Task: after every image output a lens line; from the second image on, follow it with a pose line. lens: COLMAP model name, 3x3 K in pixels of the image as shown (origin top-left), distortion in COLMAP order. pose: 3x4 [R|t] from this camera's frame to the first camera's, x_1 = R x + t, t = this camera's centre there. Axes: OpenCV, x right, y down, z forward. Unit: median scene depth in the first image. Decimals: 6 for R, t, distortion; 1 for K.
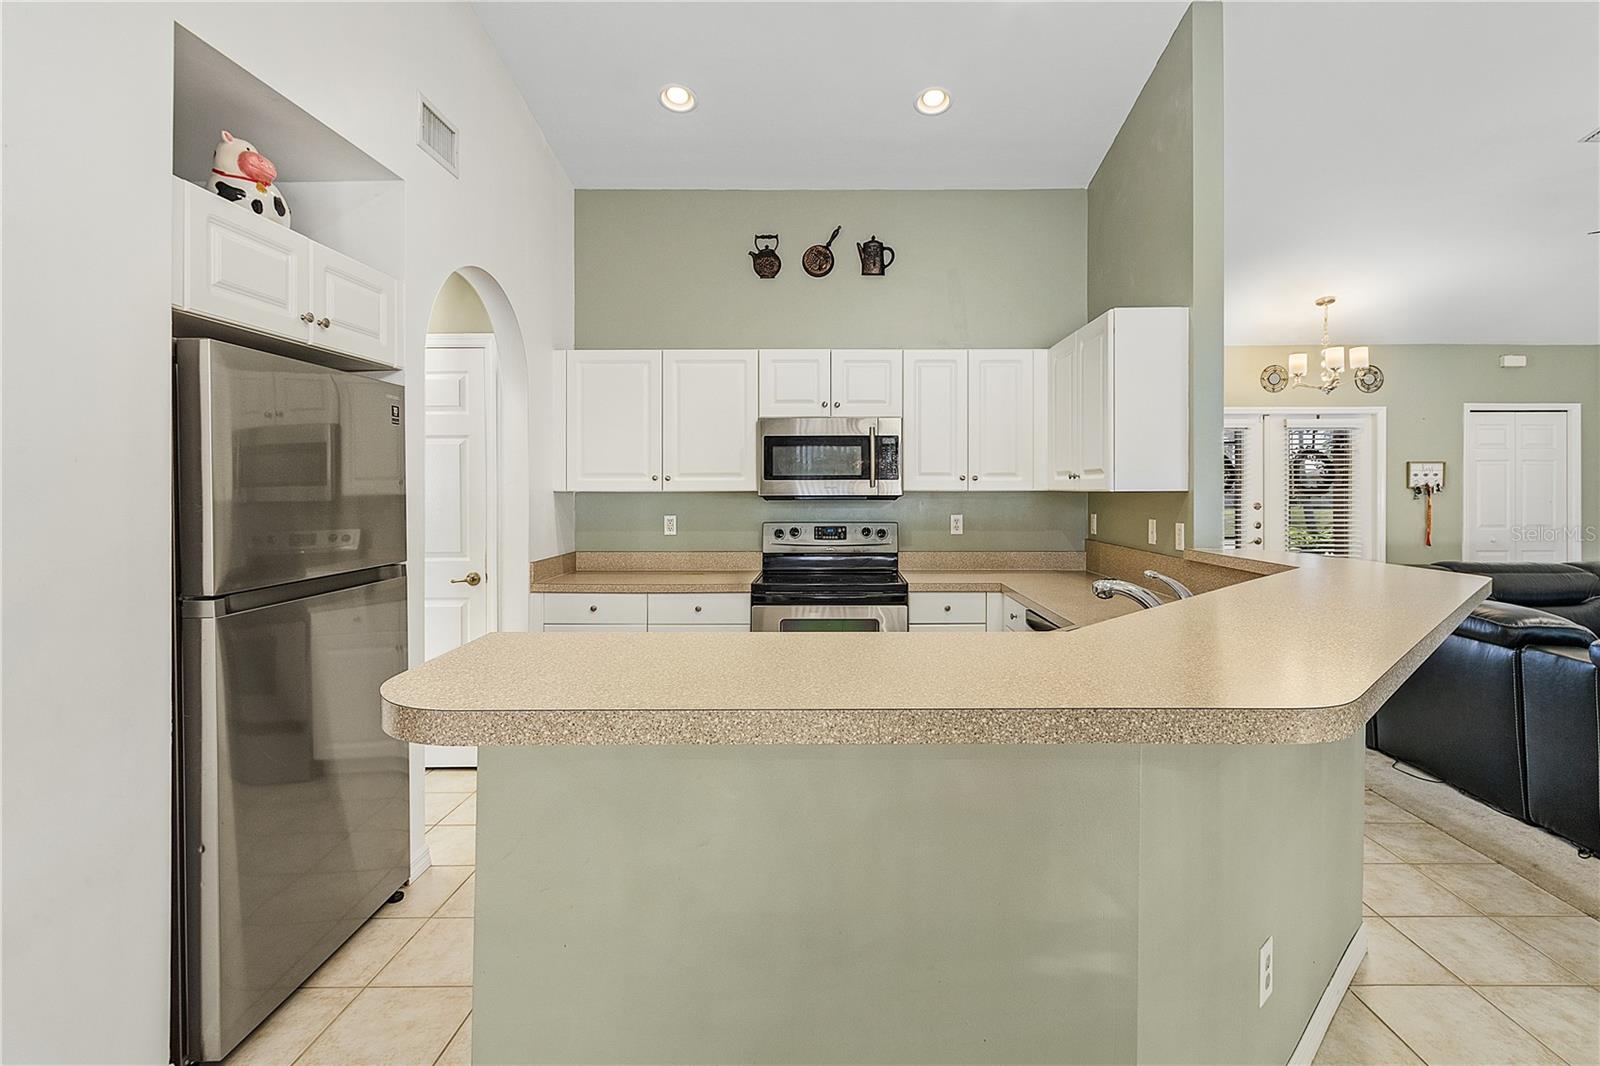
lens RADIAL K [[752.7, 0, 870.9], [0, 752.7, 500.0], [0, 0, 1]] dist [0.010728, -0.000739]
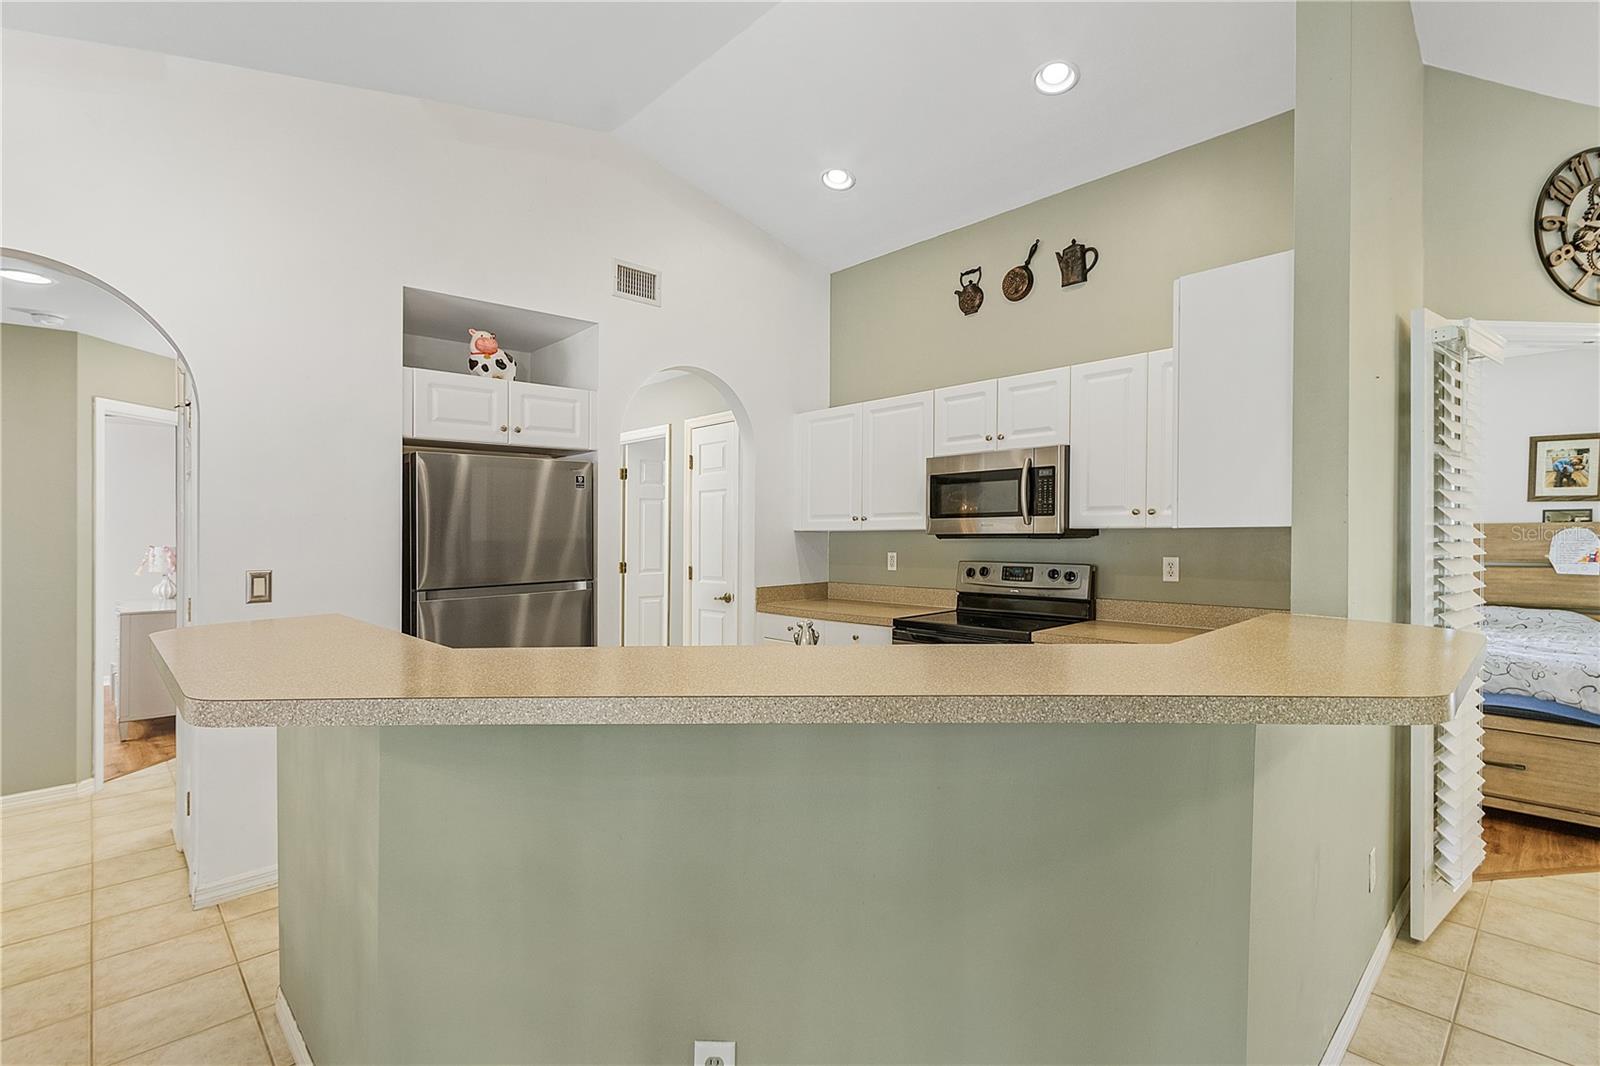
lens RADIAL K [[752.7, 0, 797.4], [0, 752.7, 533.7], [0, 0, 1]] dist [0.010728, -0.000739]
pose [[0.686567, -0.002722, -0.727062, 0.438355], [-0.000189, 0.999992, -0.003922, -0.002135], [0.727067, 0.002830, 0.686561, 0.162490]]
